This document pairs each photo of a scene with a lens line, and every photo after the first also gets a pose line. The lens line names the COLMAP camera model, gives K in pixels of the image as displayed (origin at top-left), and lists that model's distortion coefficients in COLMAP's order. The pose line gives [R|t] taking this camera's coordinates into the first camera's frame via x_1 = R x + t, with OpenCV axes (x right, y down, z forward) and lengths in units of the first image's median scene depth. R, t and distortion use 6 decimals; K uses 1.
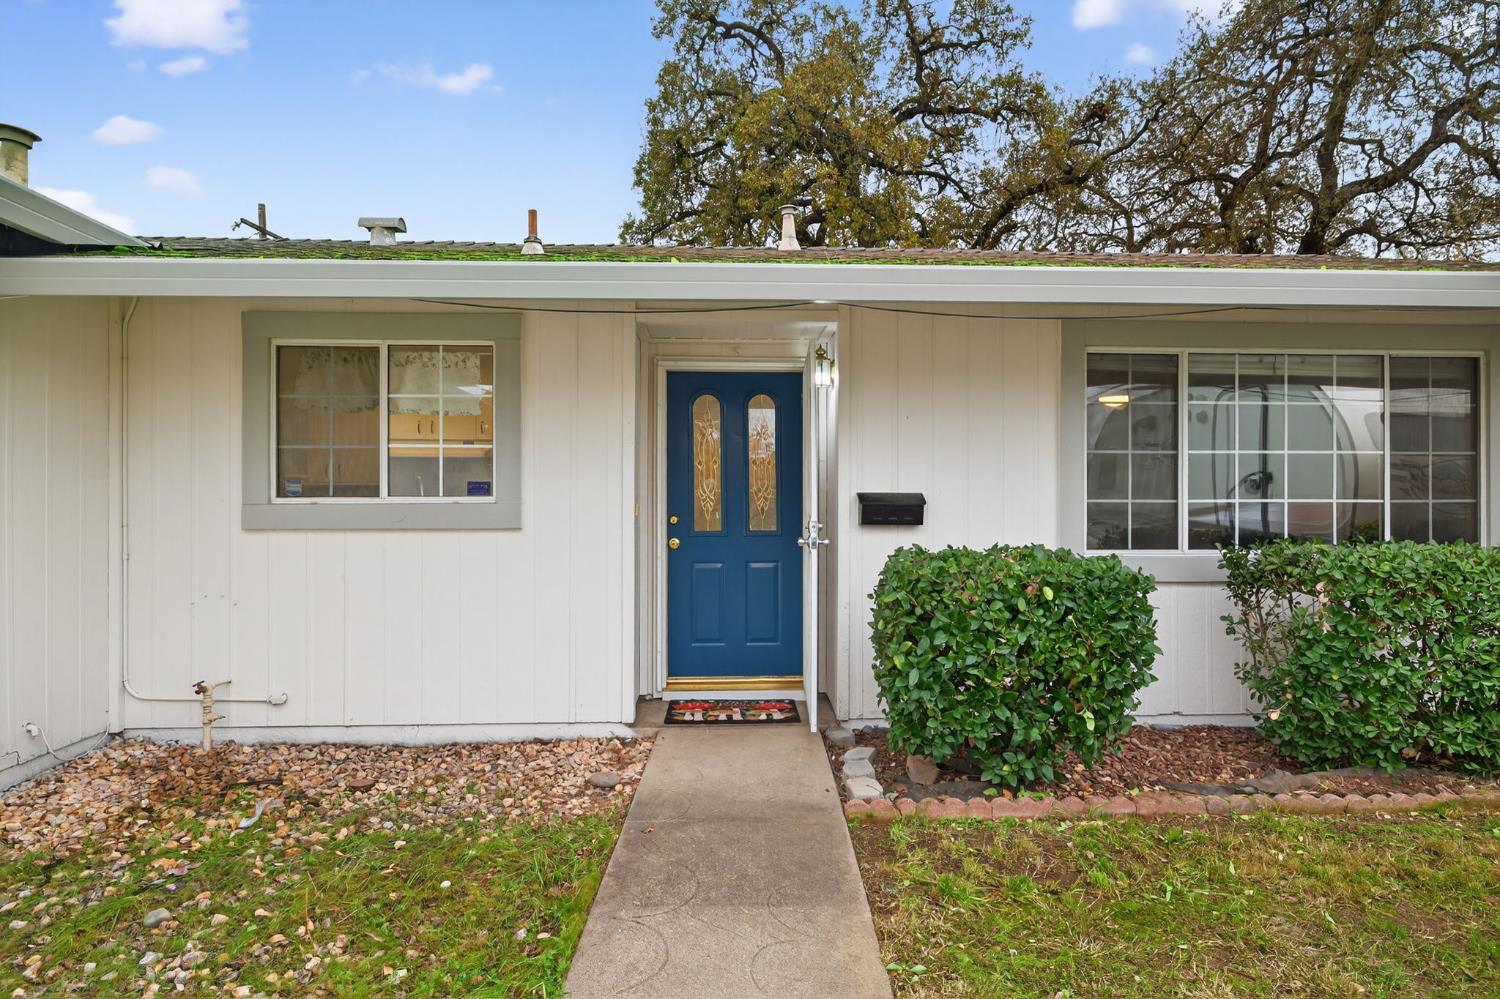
lens RADIAL K [[649.8, 0, 743.5], [0, 649.8, 492.1], [0, 0, 1]] dist [-0.001155, -0.000047]
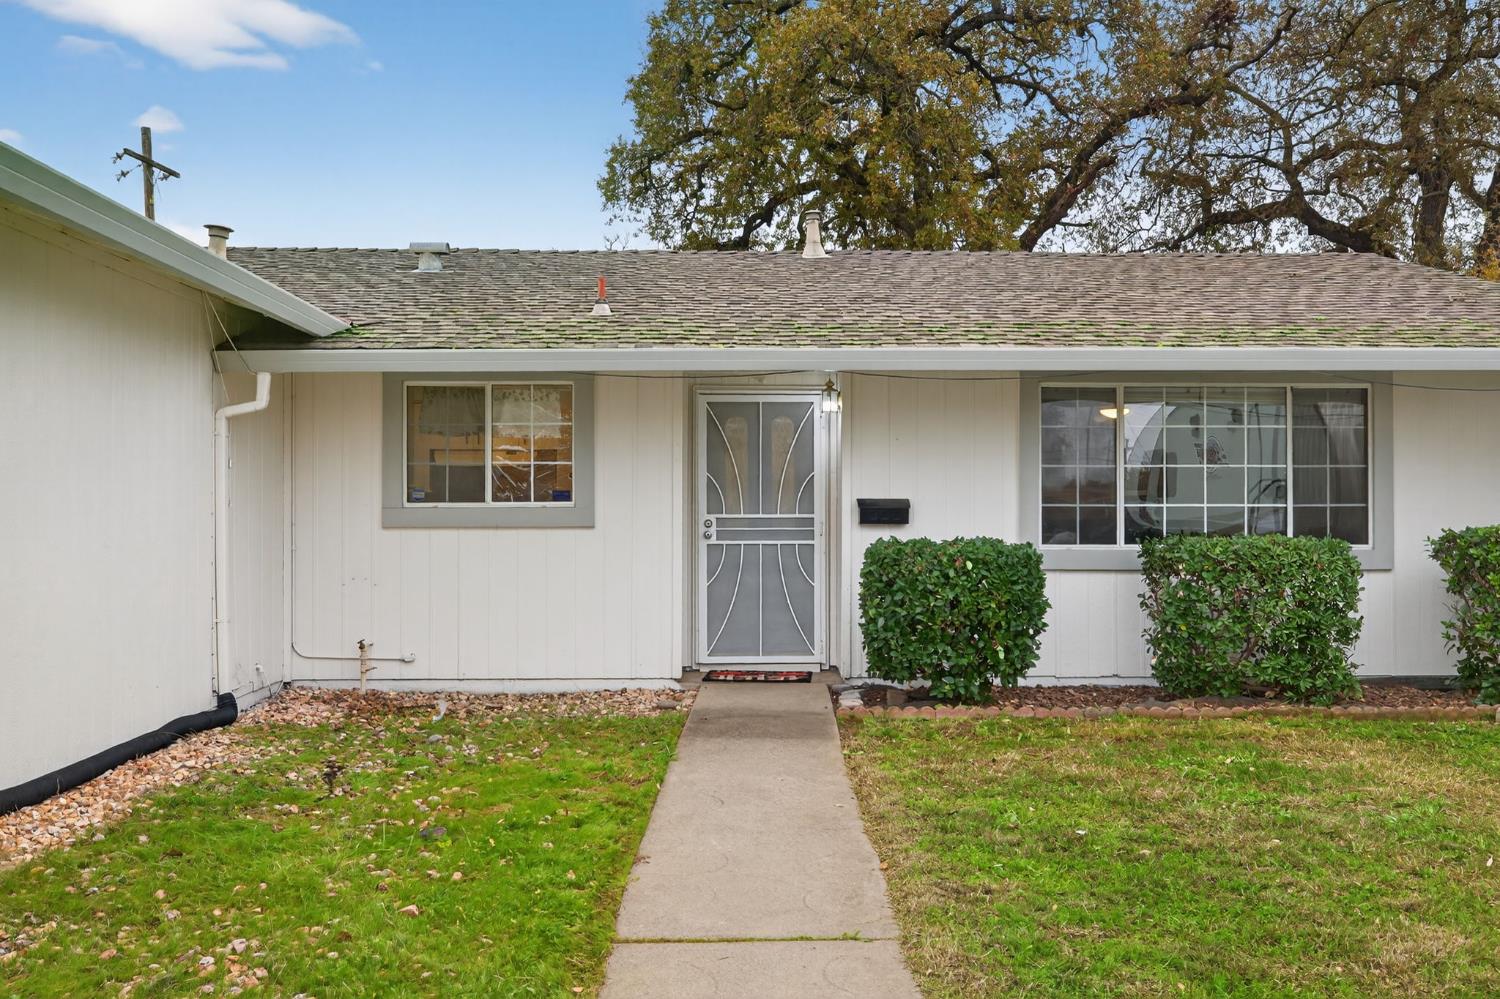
lens RADIAL K [[1190.9, 0, 750.0], [0, 1190.9, 499.5], [0, 0, 1]] dist [0.010733, 0.005416]
pose [[0.999860, -0.000714, -0.016729, 0.005969], [0.000722, 1.000000, 0.000490, 0.001158], [0.016729, -0.000502, 0.999860, -1.412339]]
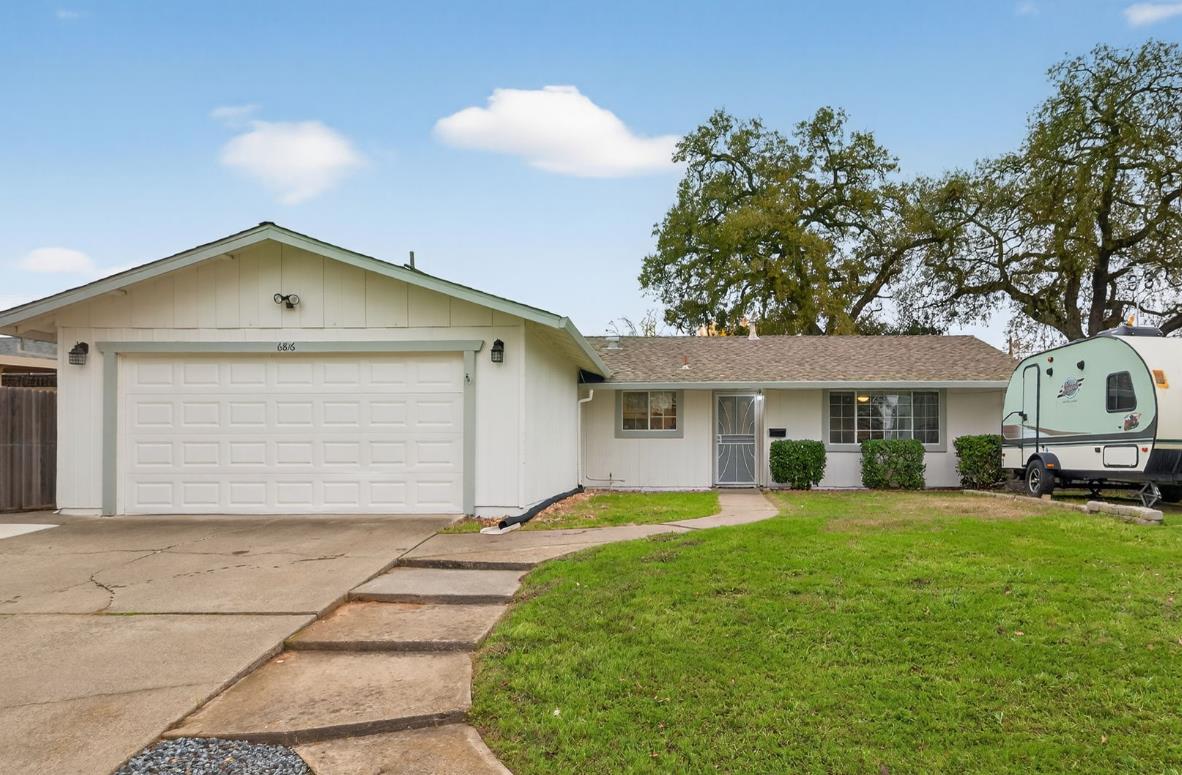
lens RADIAL K [[1461.9, 0, 592.9], [0, 1461.9, 468.3], [0, 0, 1]] dist [-0.012270, -0.006847]
pose [[0.998418, -0.000779, -0.056219, -0.409197], [0.000395, 0.999977, -0.006829, 0.317951], [0.056223, 0.006796, 0.998395, -8.282450]]
